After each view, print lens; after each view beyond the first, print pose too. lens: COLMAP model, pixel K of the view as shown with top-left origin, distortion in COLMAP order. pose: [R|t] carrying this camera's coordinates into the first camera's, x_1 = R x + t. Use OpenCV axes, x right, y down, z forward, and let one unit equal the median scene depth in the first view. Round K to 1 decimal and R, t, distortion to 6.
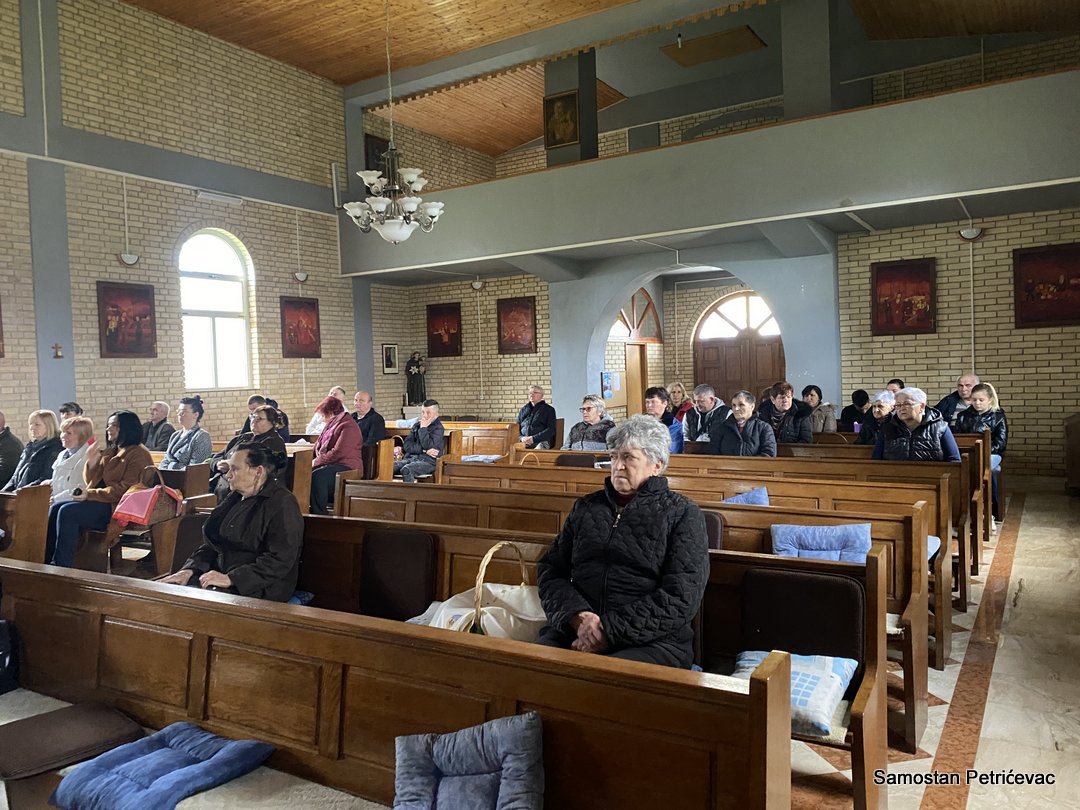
lens RADIAL K [[825.3, 0, 522.8], [0, 825.3, 381.3], [0, 0, 1]] dist [0.056616, -0.068668]
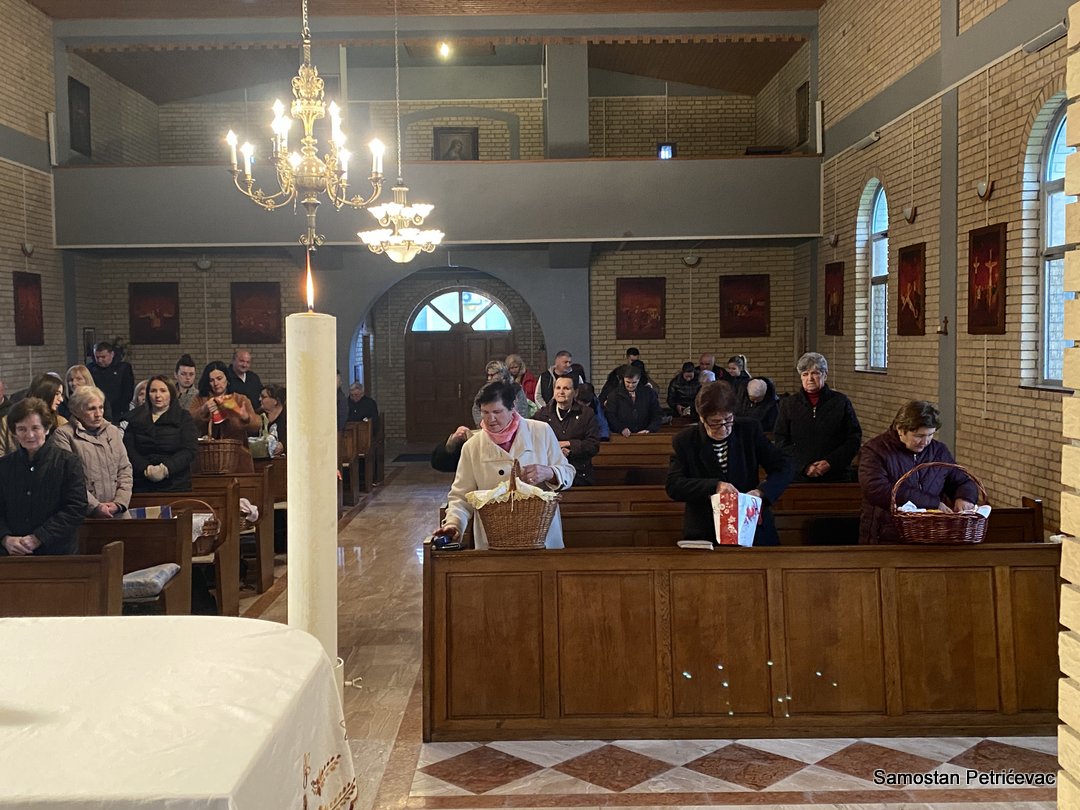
lens RADIAL K [[1146.1, 0, 520.3], [0, 1146.1, 390.1], [0, 0, 1]] dist [0.068602, 0.000000]
pose [[0.848233, -0.001308, 0.529622, -0.566741], [-0.010121, 0.999774, 0.018679, -0.011335], [-0.529527, -0.021205, 0.848028, -0.317659]]
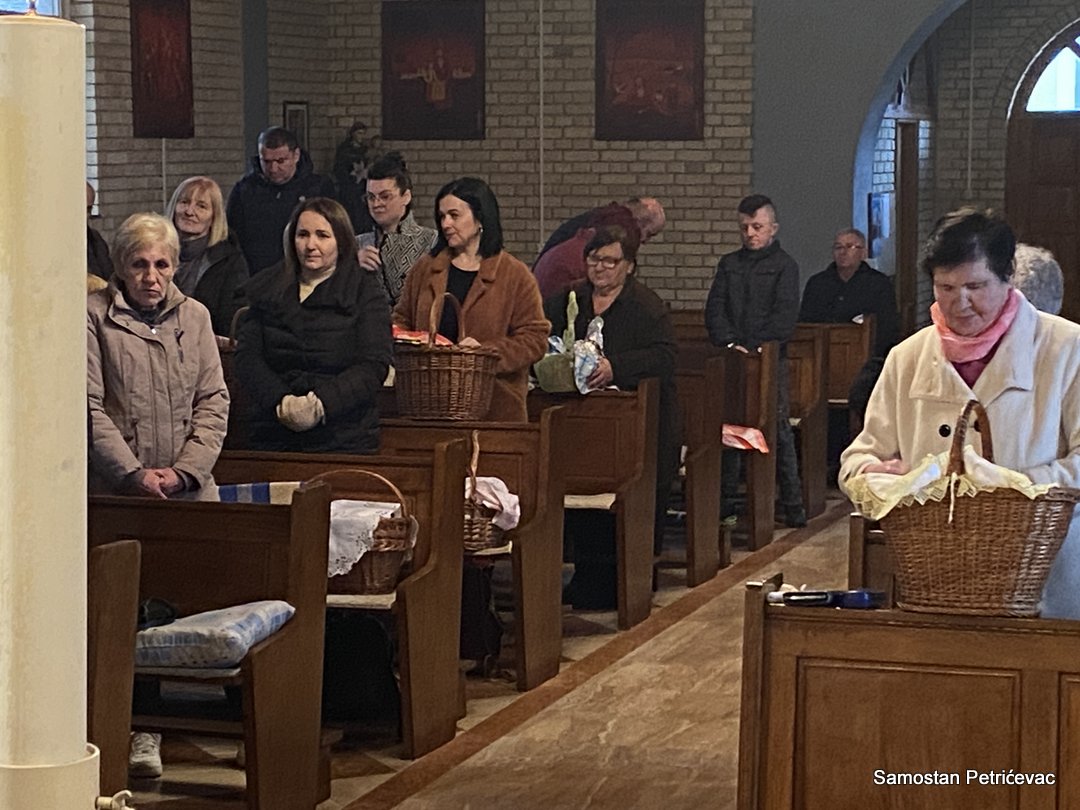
lens RADIAL K [[2711.6, 0, 539.7], [0, 2711.6, 405.4], [0, 0, 1]] dist [0.191576, 0.000000]
pose [[0.968852, 0.007681, 0.247522, -0.499914], [-0.027795, 0.996576, 0.077869, -0.008102], [-0.246076, -0.082323, 0.965748, -0.359069]]
